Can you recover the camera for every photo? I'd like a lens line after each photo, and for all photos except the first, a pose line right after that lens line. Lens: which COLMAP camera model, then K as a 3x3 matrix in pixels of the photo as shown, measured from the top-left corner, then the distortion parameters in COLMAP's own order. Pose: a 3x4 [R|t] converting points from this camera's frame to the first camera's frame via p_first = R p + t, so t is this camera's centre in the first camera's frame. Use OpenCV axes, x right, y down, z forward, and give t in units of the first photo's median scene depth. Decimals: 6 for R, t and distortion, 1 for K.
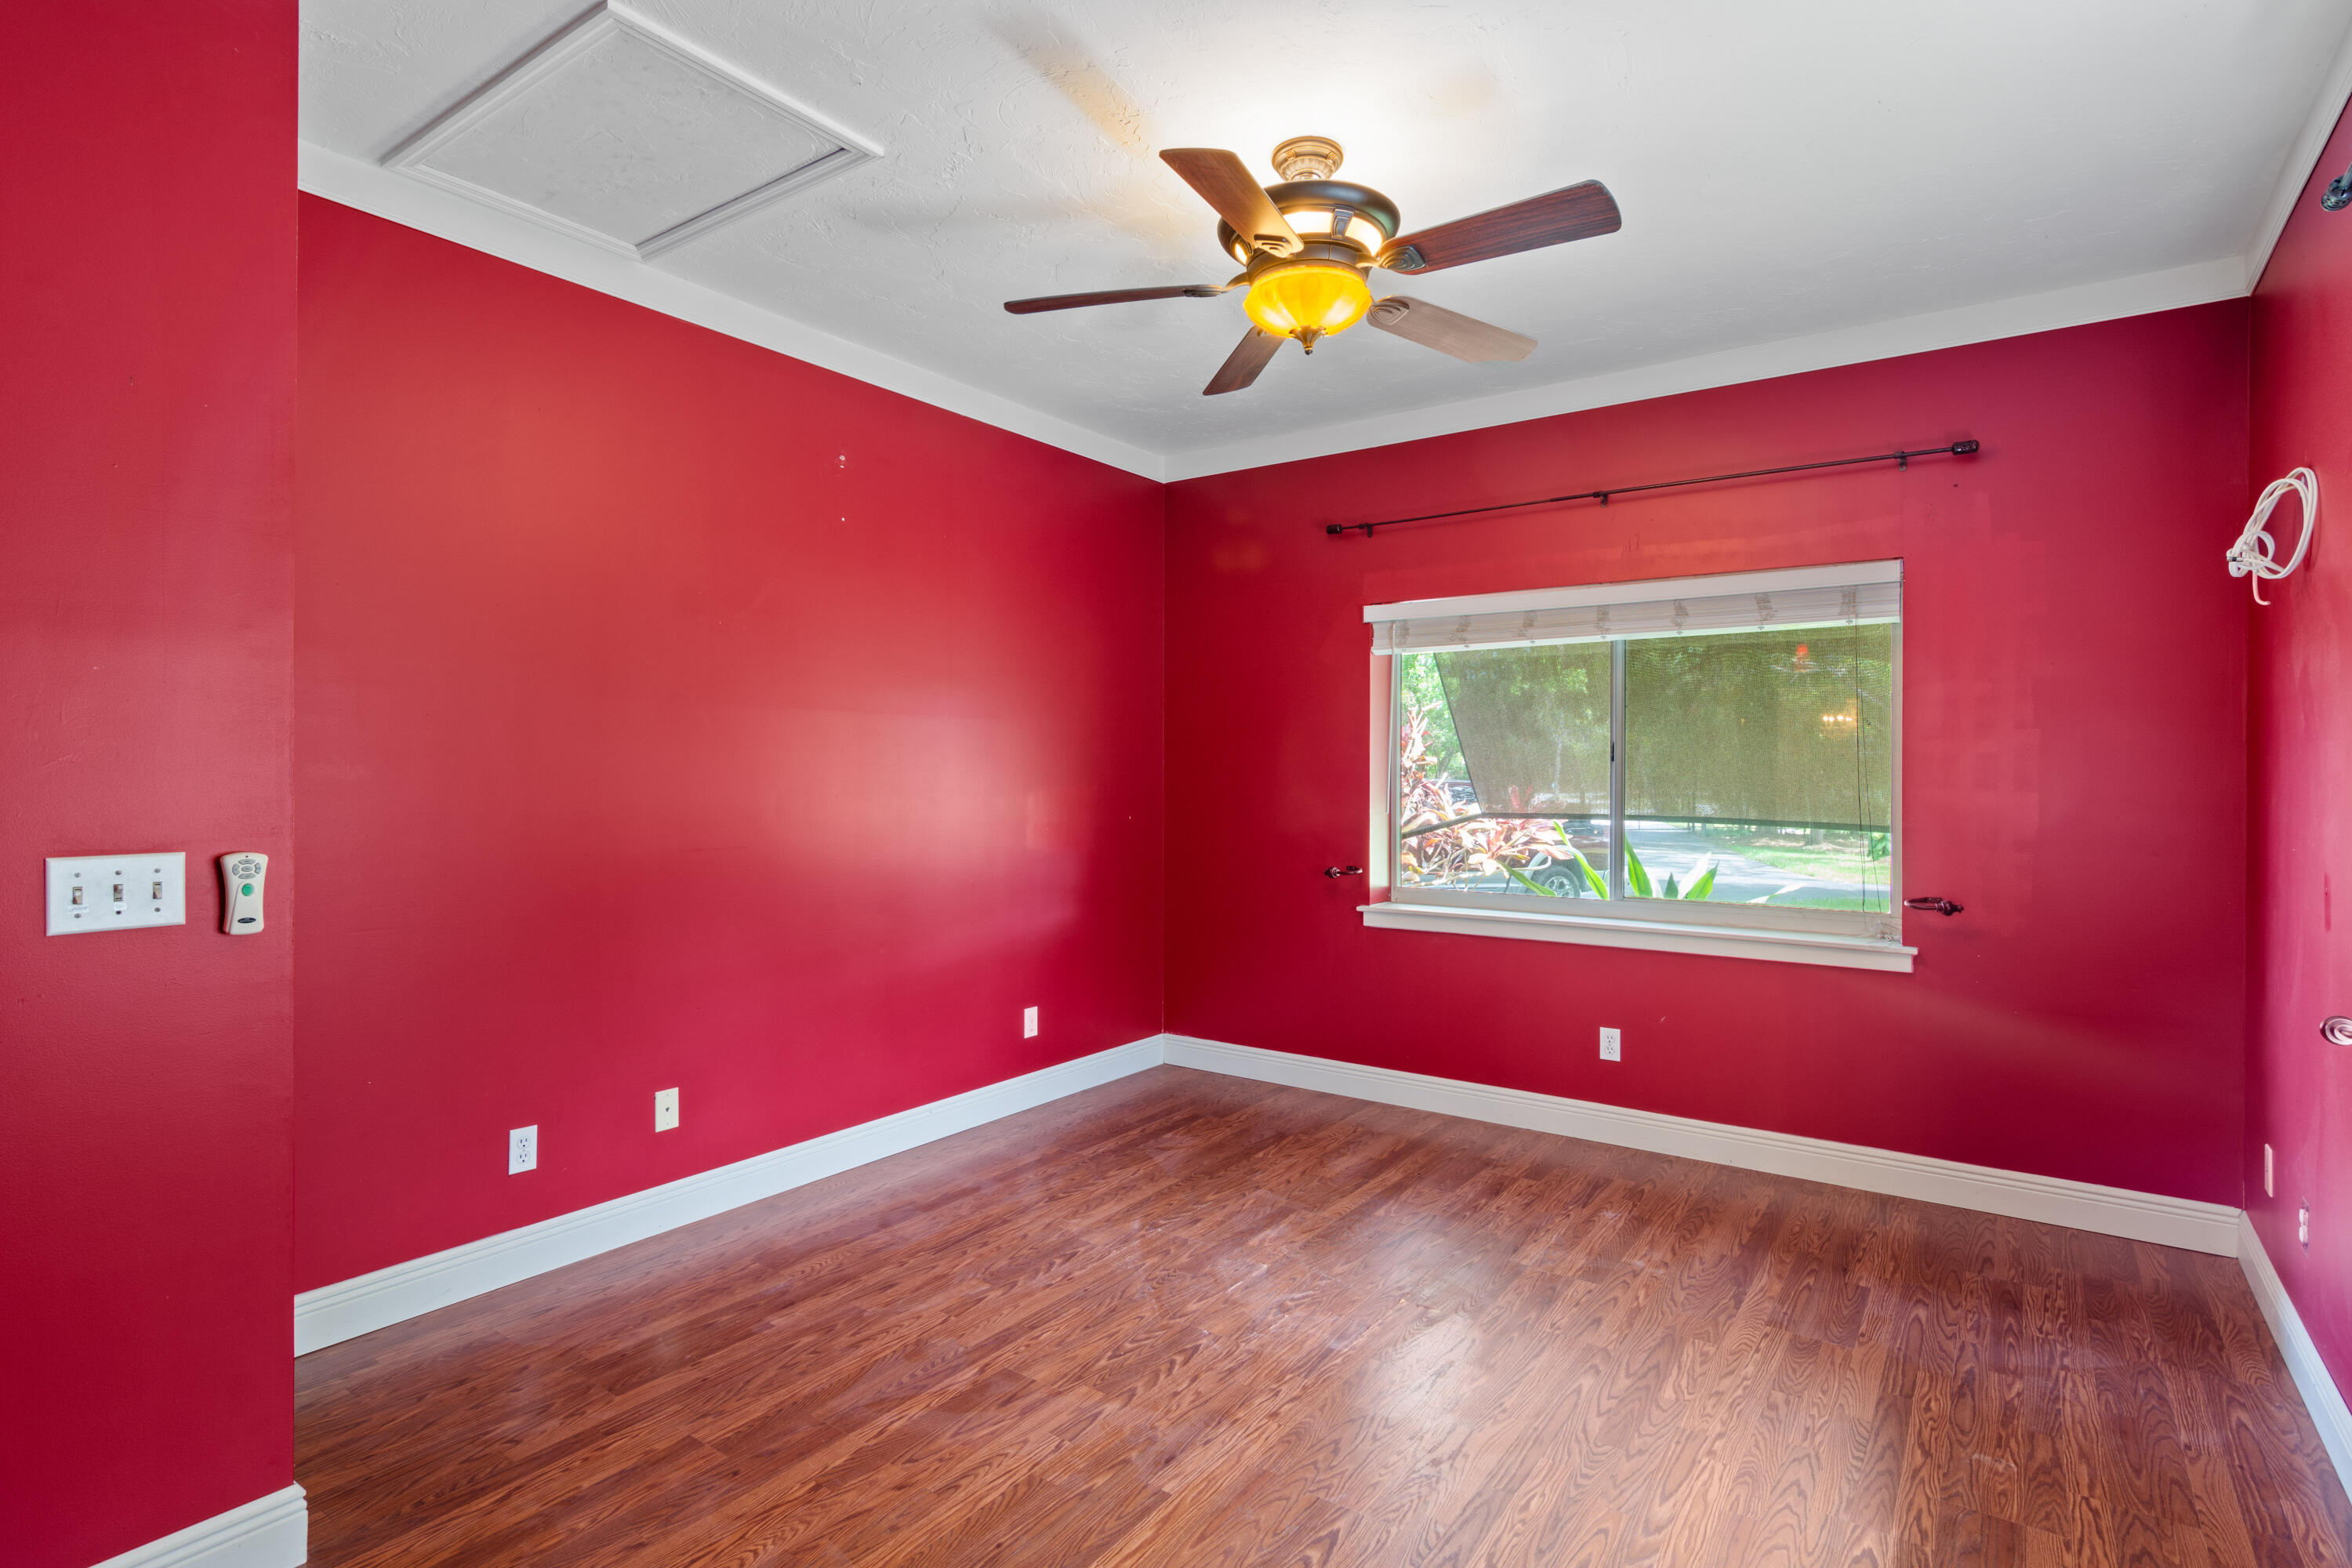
lens RADIAL K [[1167.7, 0, 1177.1], [0, 1167.7, 772.4], [0, 0, 1]] dist [0.000004, 0.000529]
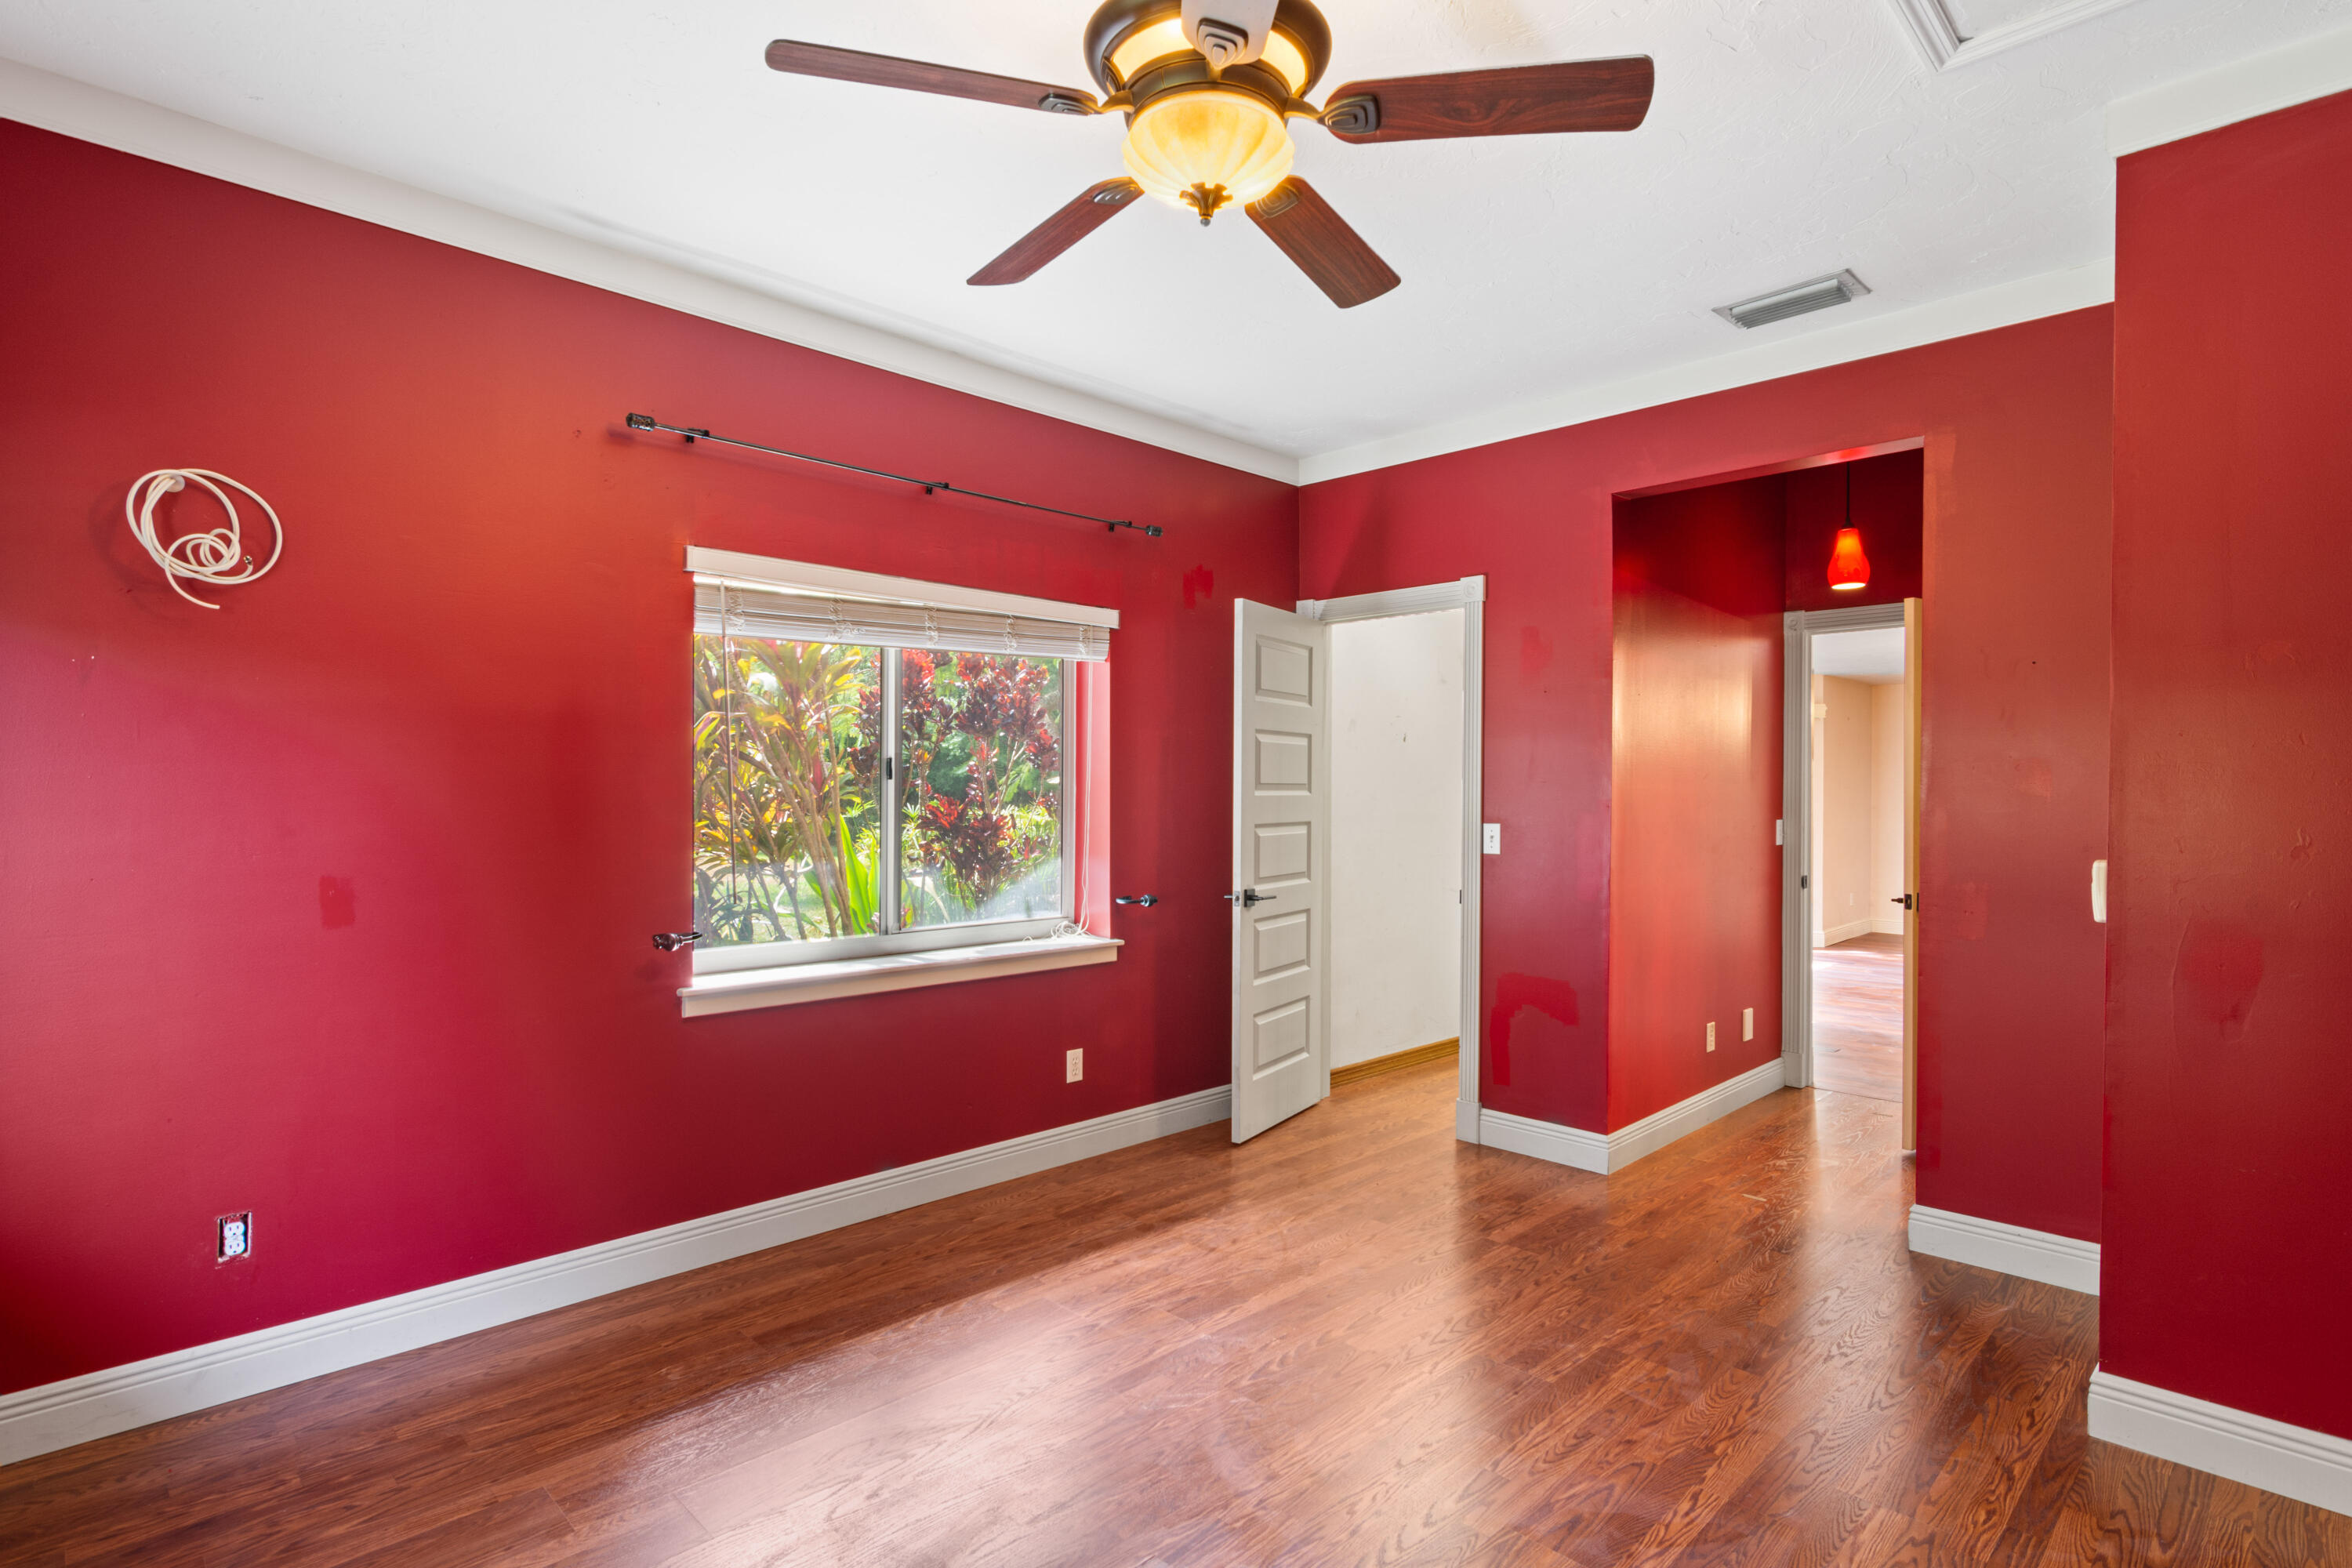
lens RADIAL K [[1167.7, 0, 1172.8], [0, 1167.7, 781.6], [0, 0, 1]] dist [0.000004, 0.000529]
pose [[-0.984571, -0.007024, 0.174847, 0.000551], [-0.007880, 0.999960, -0.004201, -0.005640], [-0.174811, -0.005514, -0.984587, 2.002412]]
